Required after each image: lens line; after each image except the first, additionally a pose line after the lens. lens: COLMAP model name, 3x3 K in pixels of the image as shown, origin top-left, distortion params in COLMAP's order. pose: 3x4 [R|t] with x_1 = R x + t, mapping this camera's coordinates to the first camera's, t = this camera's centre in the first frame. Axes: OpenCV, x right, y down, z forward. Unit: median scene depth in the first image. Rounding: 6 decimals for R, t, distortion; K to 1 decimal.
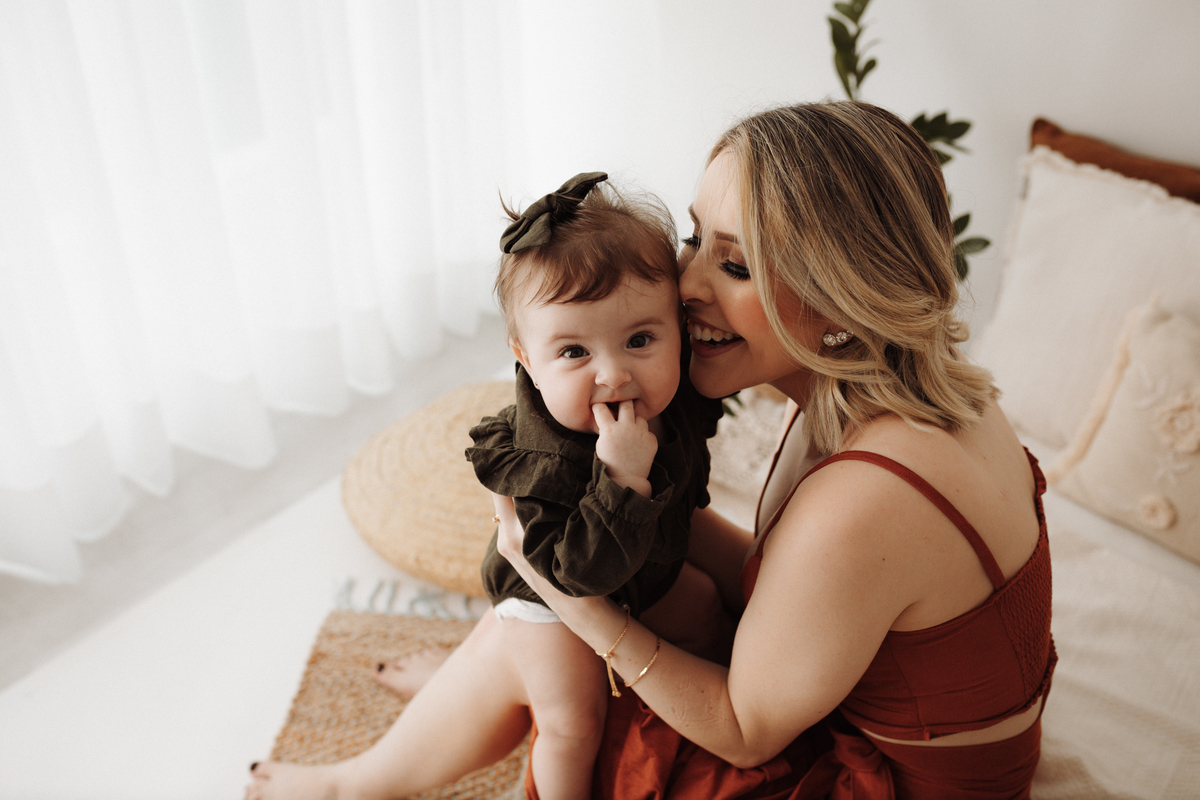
lens RADIAL K [[1167.1, 0, 604.9], [0, 1167.1, 399.2], [0, 0, 1]] dist [-0.014950, 0.000000]
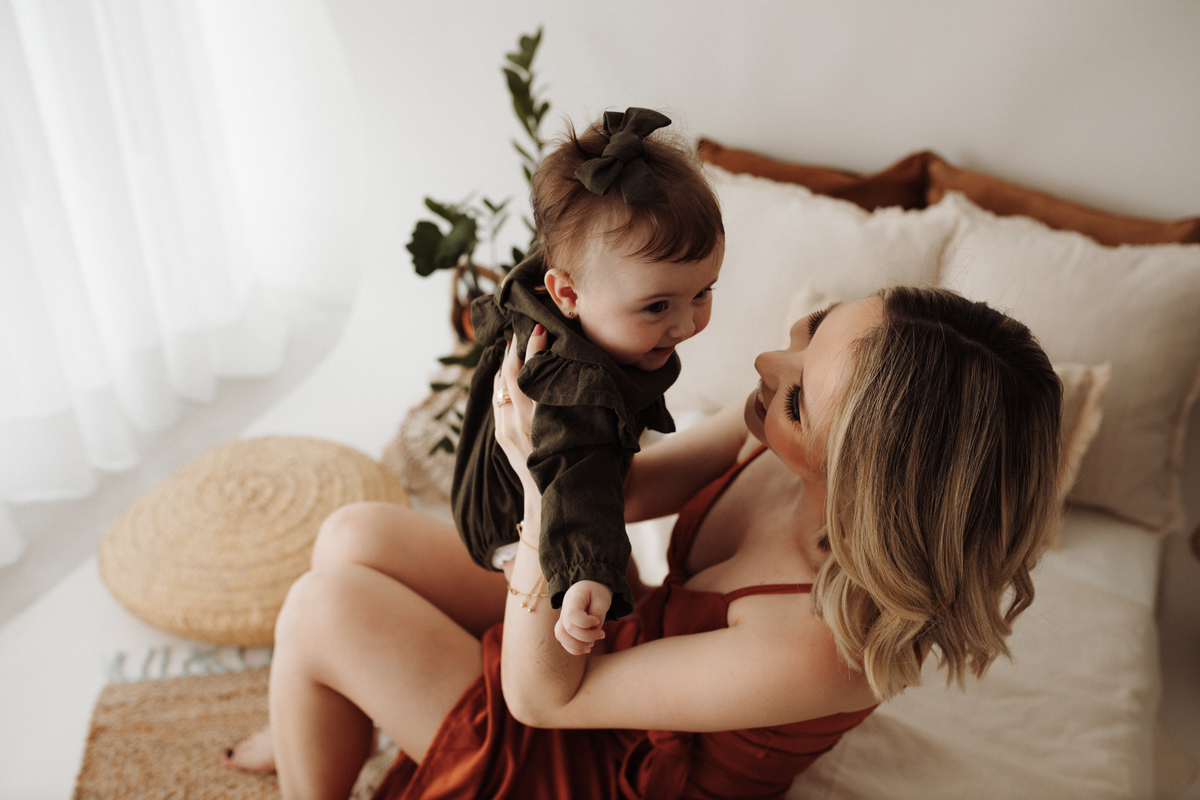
lens RADIAL K [[1167.1, 0, 599.4], [0, 1167.1, 396.4], [0, 0, 1]] dist [-0.014950, 0.000000]
pose [[0.969620, -0.140808, 0.200028, 0.016589], [0.146875, 0.989030, -0.015750, 0.011638], [-0.195616, 0.044651, 0.979664, -0.090437]]
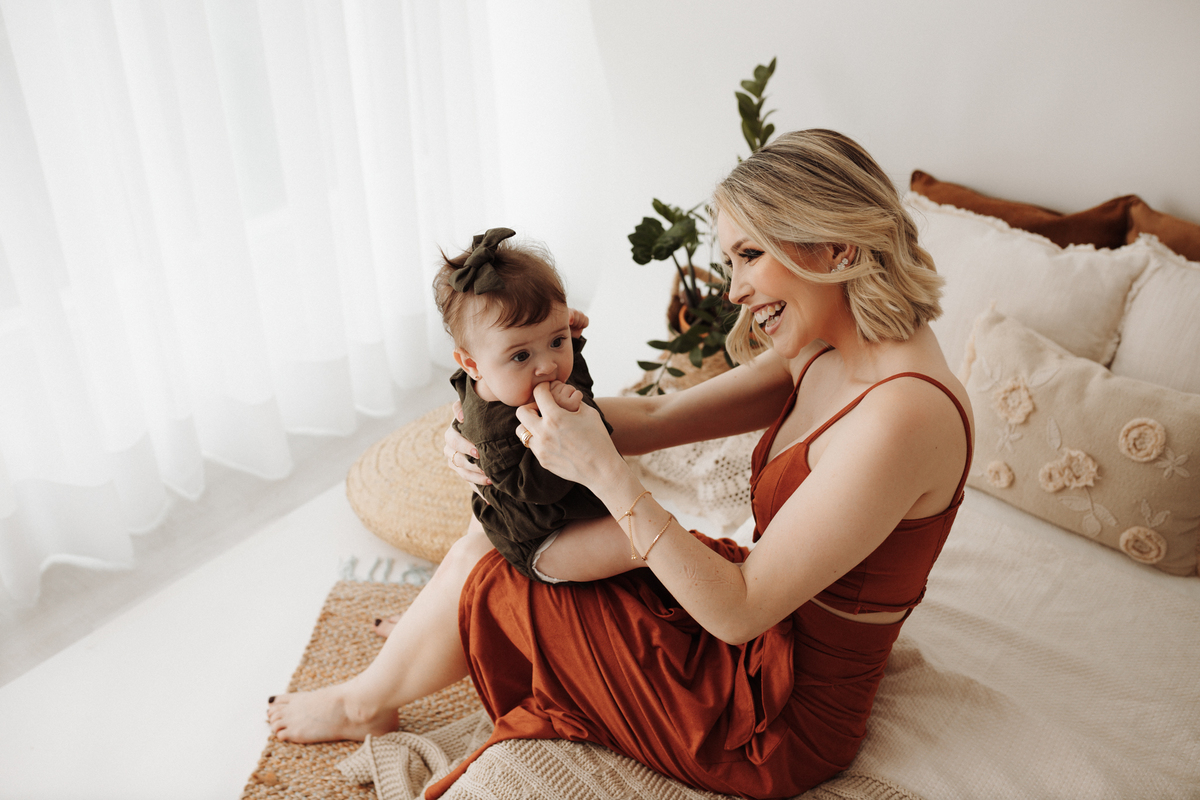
lens RADIAL K [[1167.1, 0, 602.7], [0, 1167.1, 396.5], [0, 0, 1]] dist [-0.014950, 0.000000]
pose [[0.999793, -0.019330, -0.006346, 0.052708], [0.018821, 0.997207, -0.072281, 0.084752], [0.007726, 0.072146, 0.997364, -0.223668]]
